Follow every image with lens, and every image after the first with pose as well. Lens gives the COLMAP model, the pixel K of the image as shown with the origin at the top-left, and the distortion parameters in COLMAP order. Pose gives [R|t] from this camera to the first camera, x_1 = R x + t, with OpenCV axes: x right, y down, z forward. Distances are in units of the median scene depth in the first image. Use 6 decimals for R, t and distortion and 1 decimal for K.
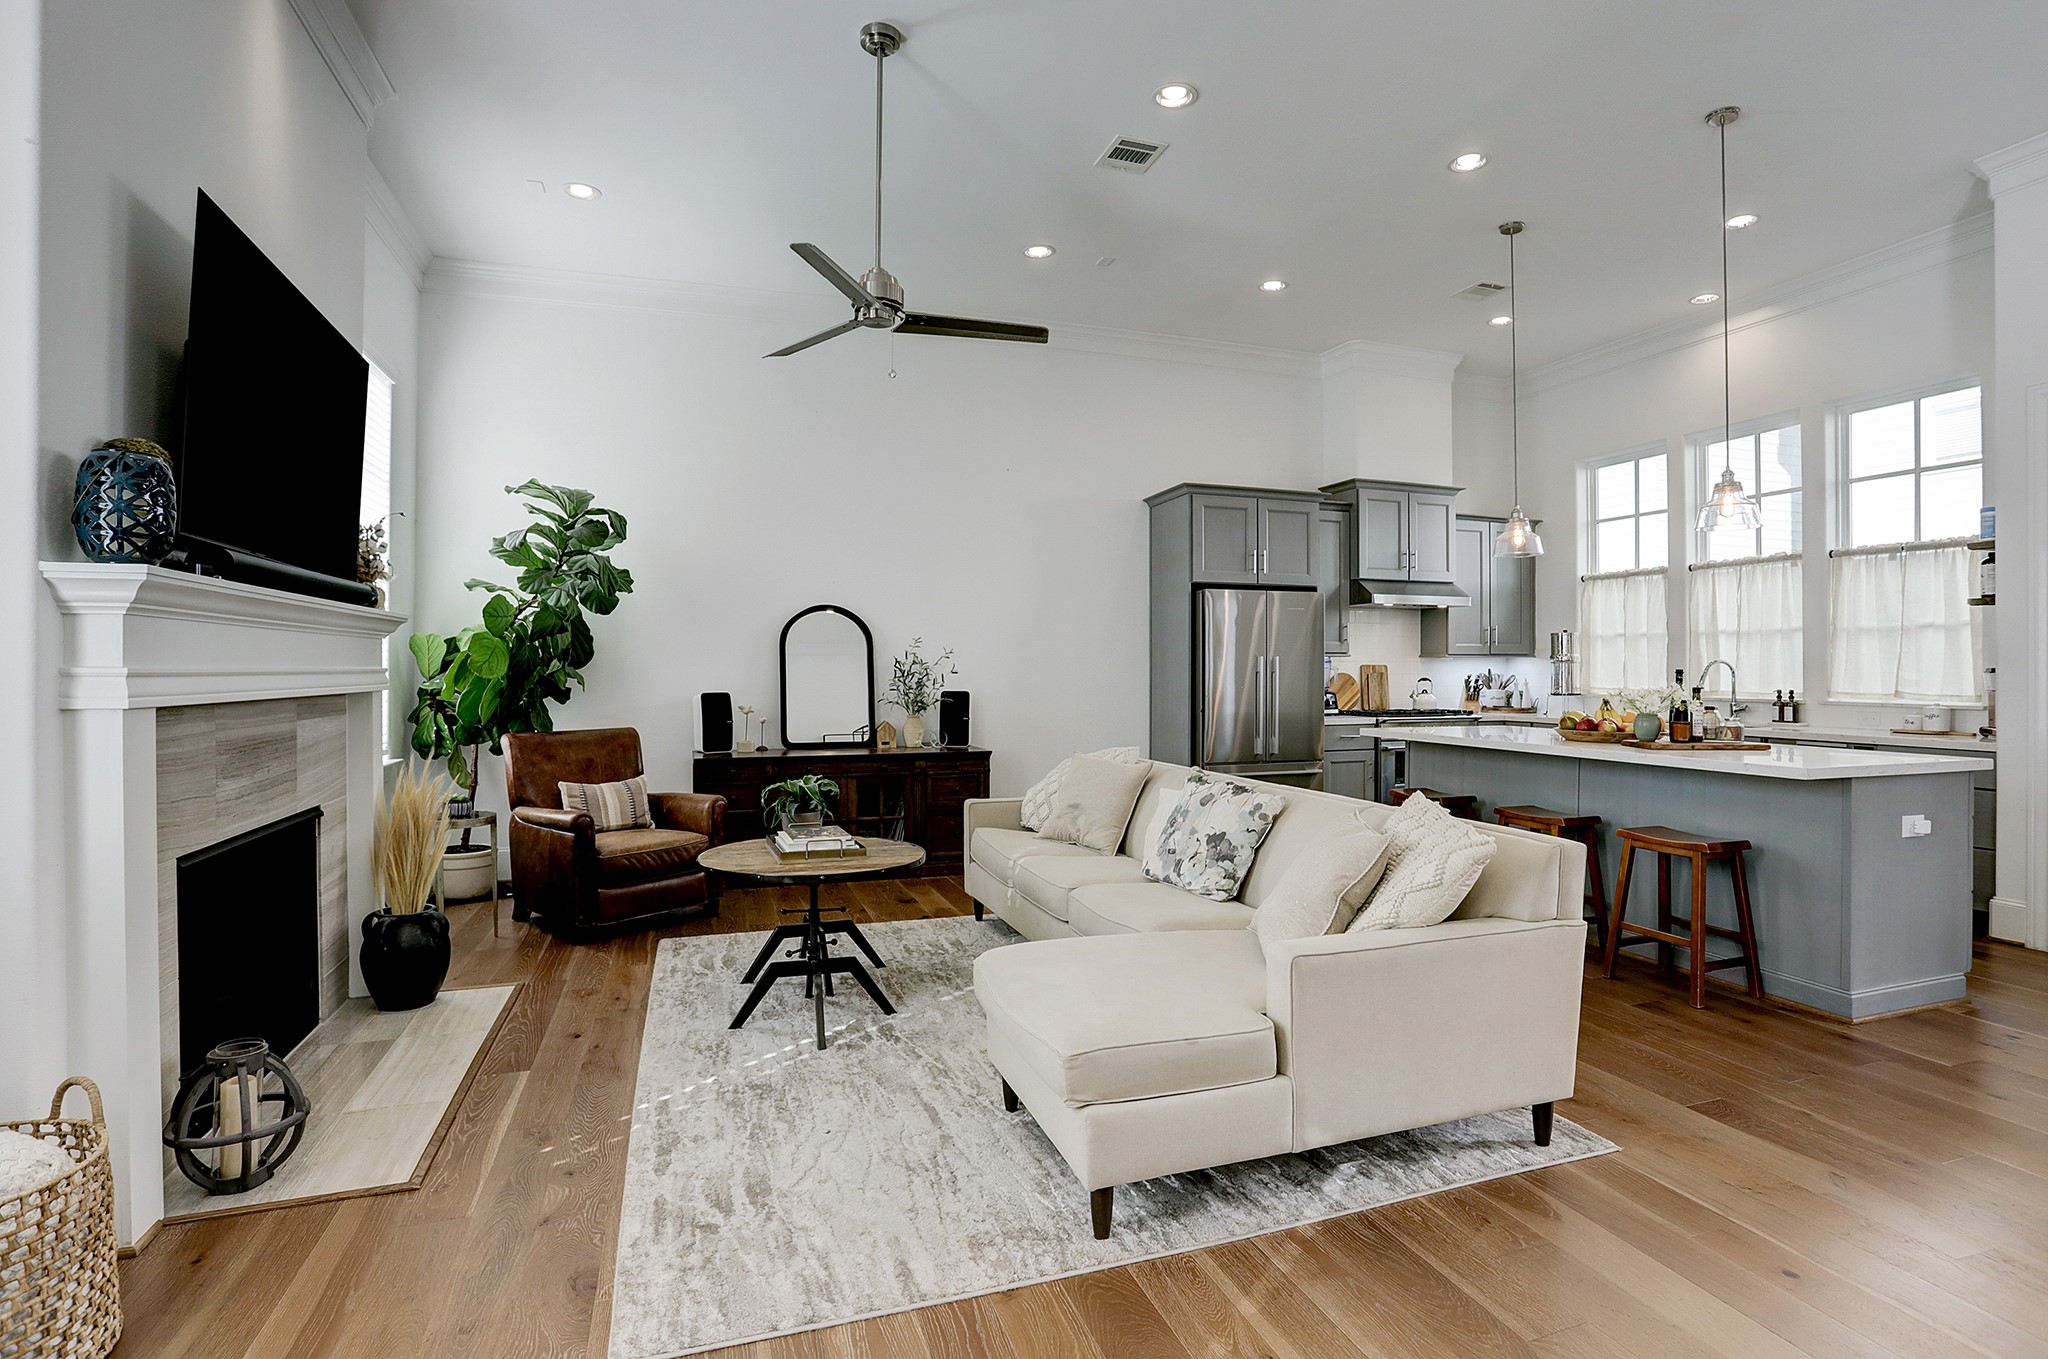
lens RADIAL K [[1008.4, 0, 1033.1], [0, 1008.4, 671.9], [0, 0, 1]] dist [-0.077825, 0.035329]
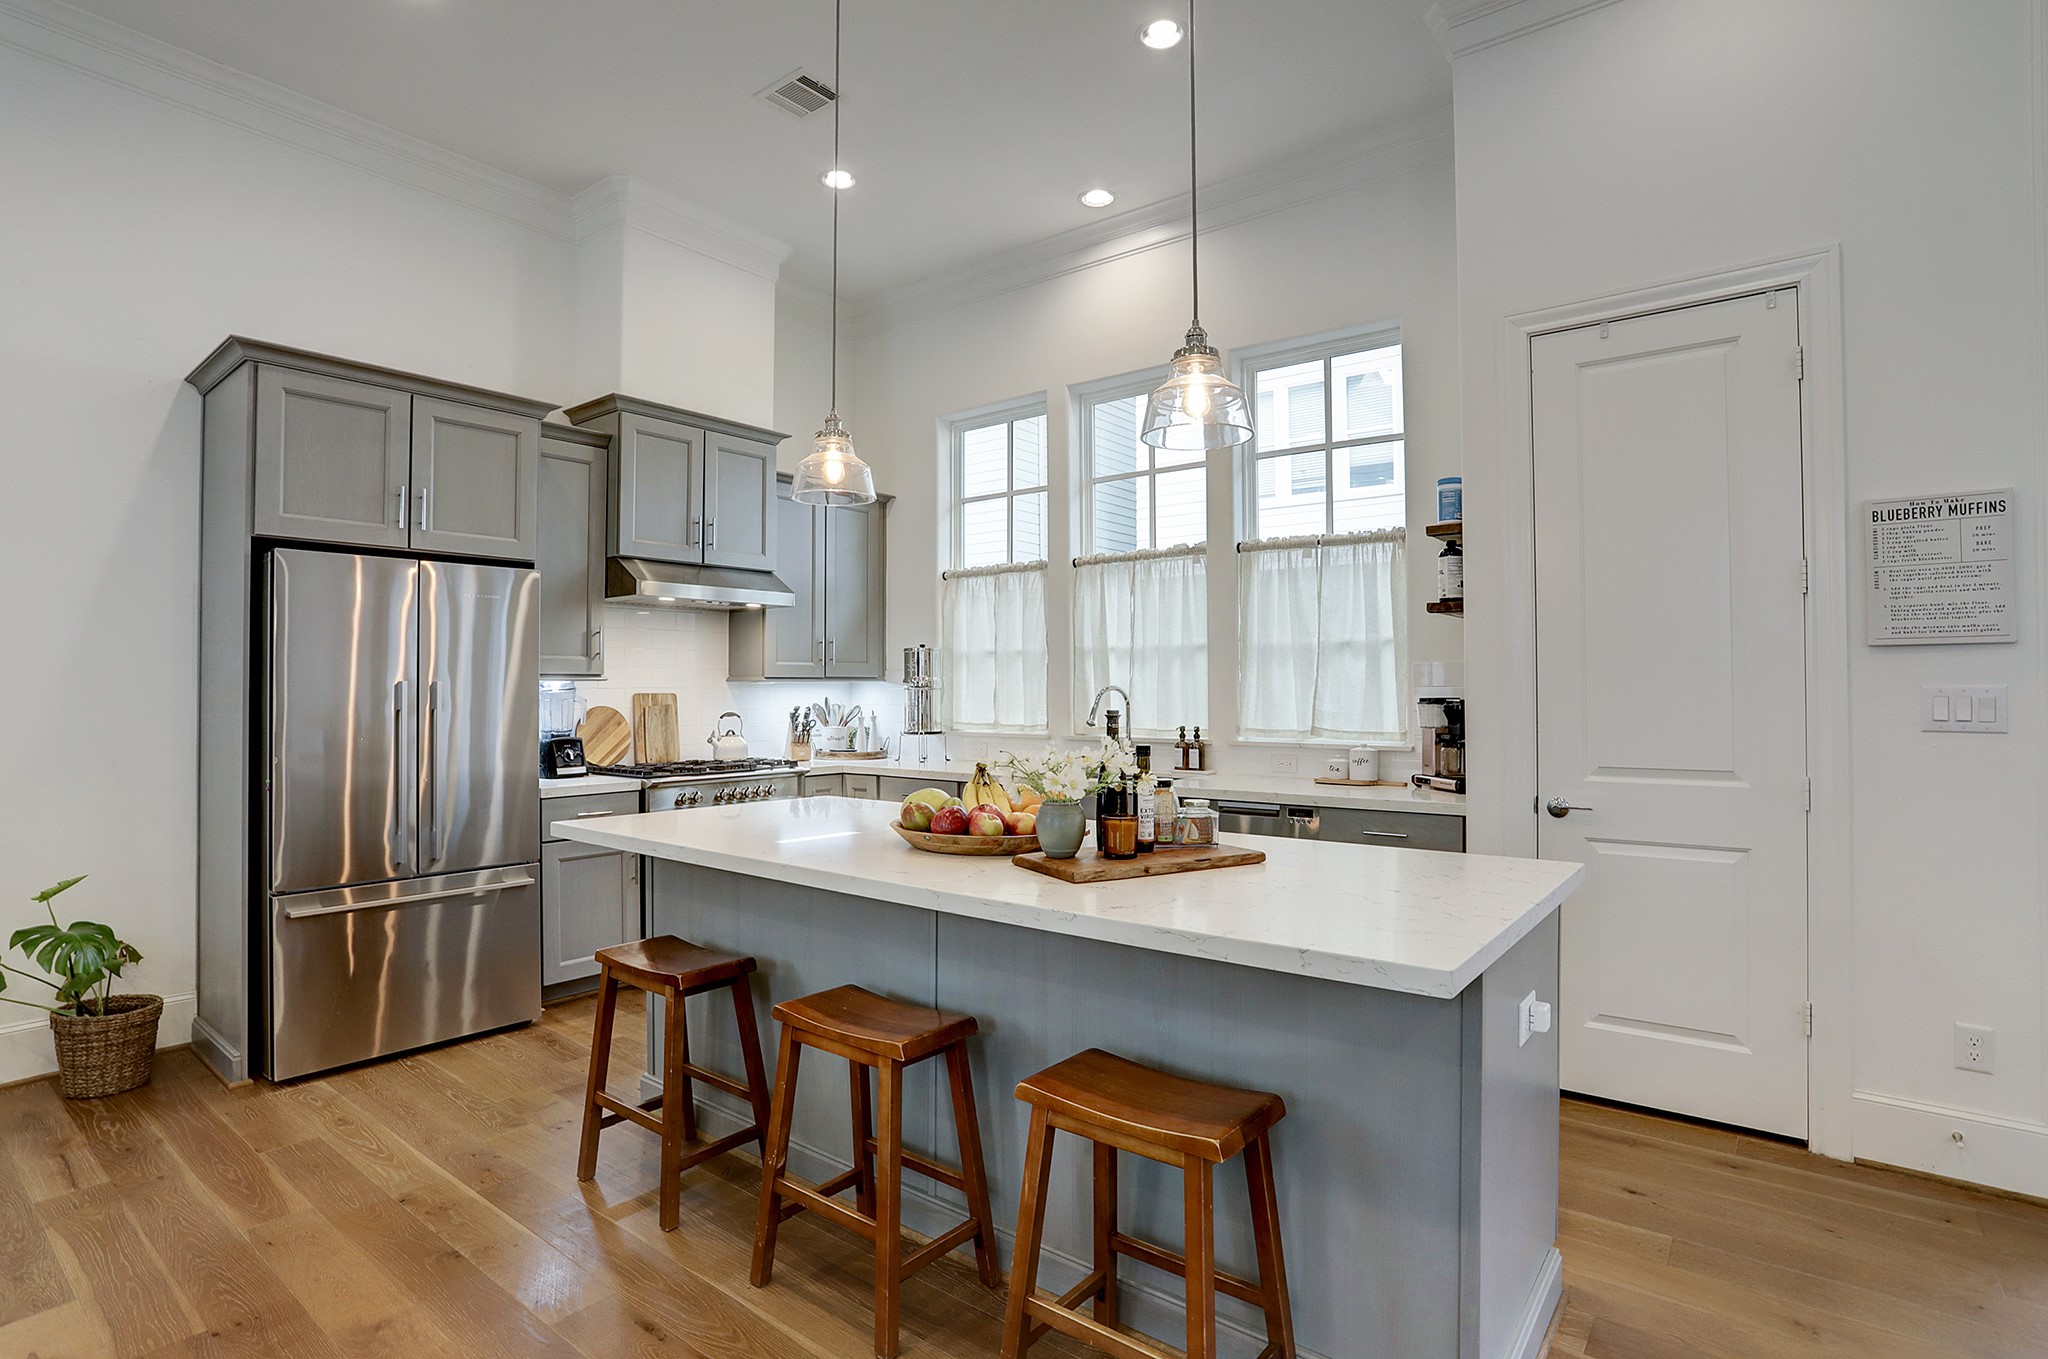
lens RADIAL K [[1008.4, 0, 1033.1], [0, 1008.4, 671.9], [0, 0, 1]] dist [-0.077825, 0.035329]
pose [[0.828852, 0.005954, 0.559436, 0.194980], [0.005583, 0.999806, -0.018912, -0.007780], [-0.559440, 0.018798, 0.828658, 0.347243]]
